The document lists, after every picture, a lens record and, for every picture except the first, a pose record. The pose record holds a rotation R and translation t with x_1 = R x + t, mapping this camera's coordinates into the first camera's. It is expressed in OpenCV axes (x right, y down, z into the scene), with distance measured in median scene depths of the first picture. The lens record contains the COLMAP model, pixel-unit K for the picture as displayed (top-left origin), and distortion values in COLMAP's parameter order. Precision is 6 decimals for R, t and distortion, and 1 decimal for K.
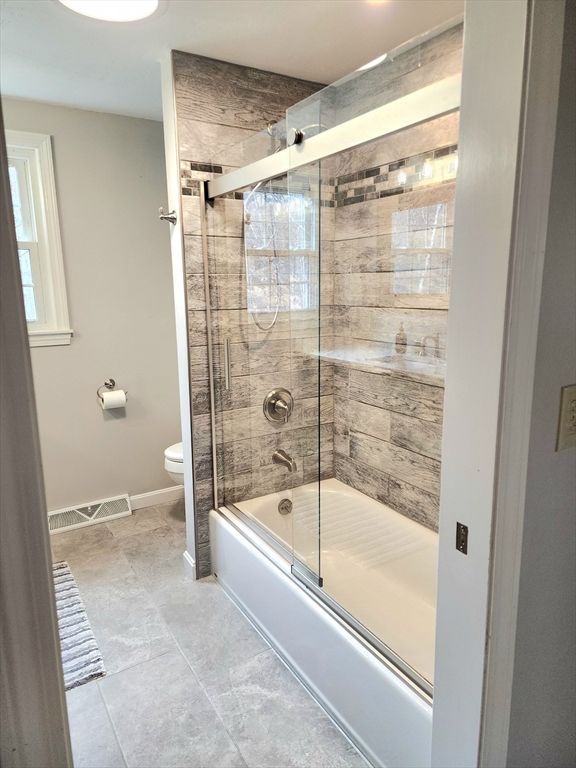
lens RADIAL K [[510.5, 0, 289.8], [0, 510.5, 389.6], [0, 0, 1]] dist [0.104714, -0.103477]
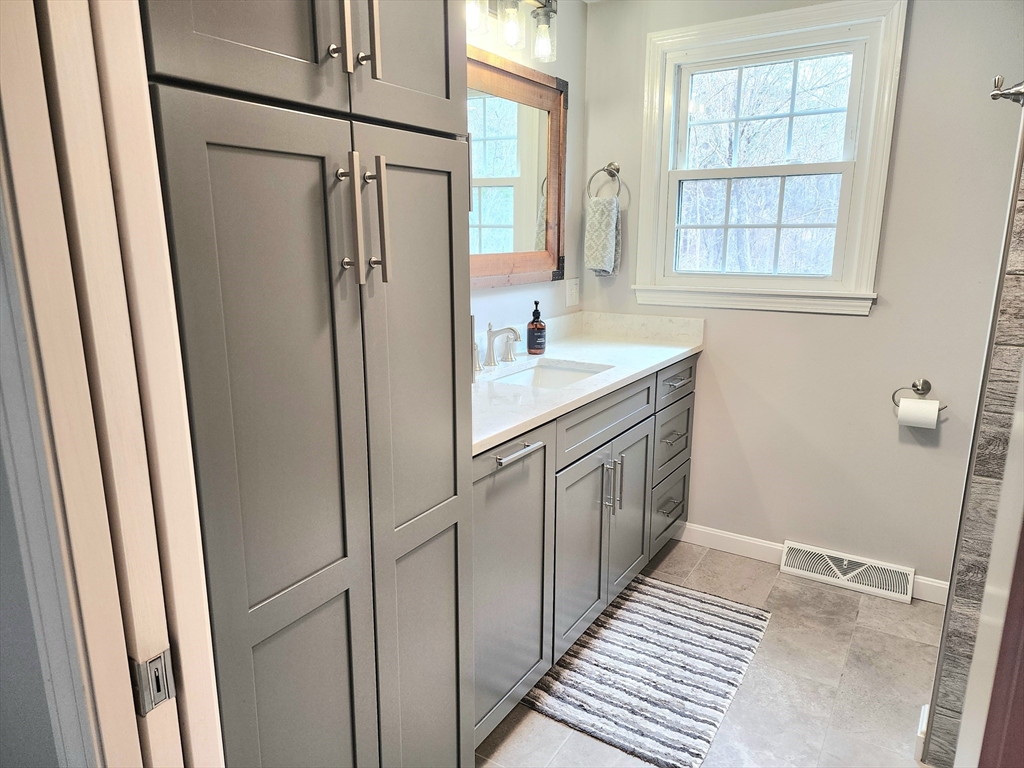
lens RADIAL K [[680.6, 0, 515.6], [0, 680.6, 394.0], [0, 0, 1]] dist [0.104714, -0.103477]
pose [[0.435879, 0.219457, -0.872839, 0.211189], [-0.183125, 0.971154, 0.152727, -0.052534], [0.881178, 0.093268, 0.463494, 0.252754]]
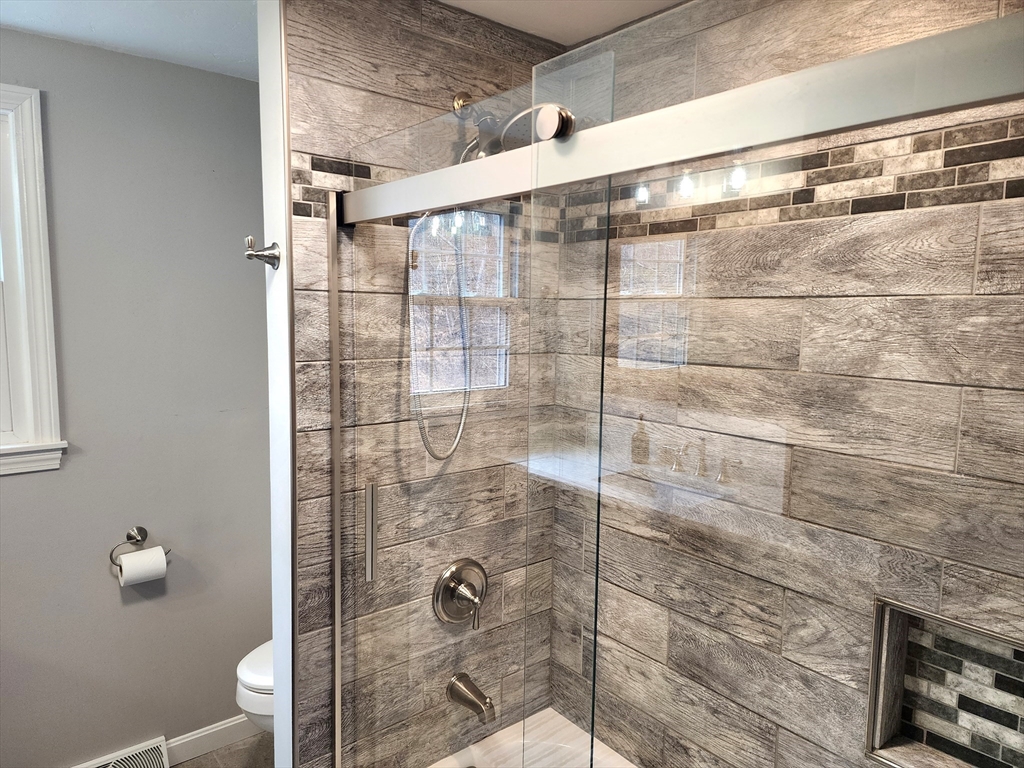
lens RADIAL K [[680.6, 0, 515.6], [0, 680.6, 394.0], [0, 0, 1]] dist [0.104714, -0.103477]
pose [[0.991379, 0.014237, 0.130252, -0.068281], [-0.003612, 0.996671, -0.081452, -0.130763], [-0.130978, 0.080279, 0.988130, 0.279450]]
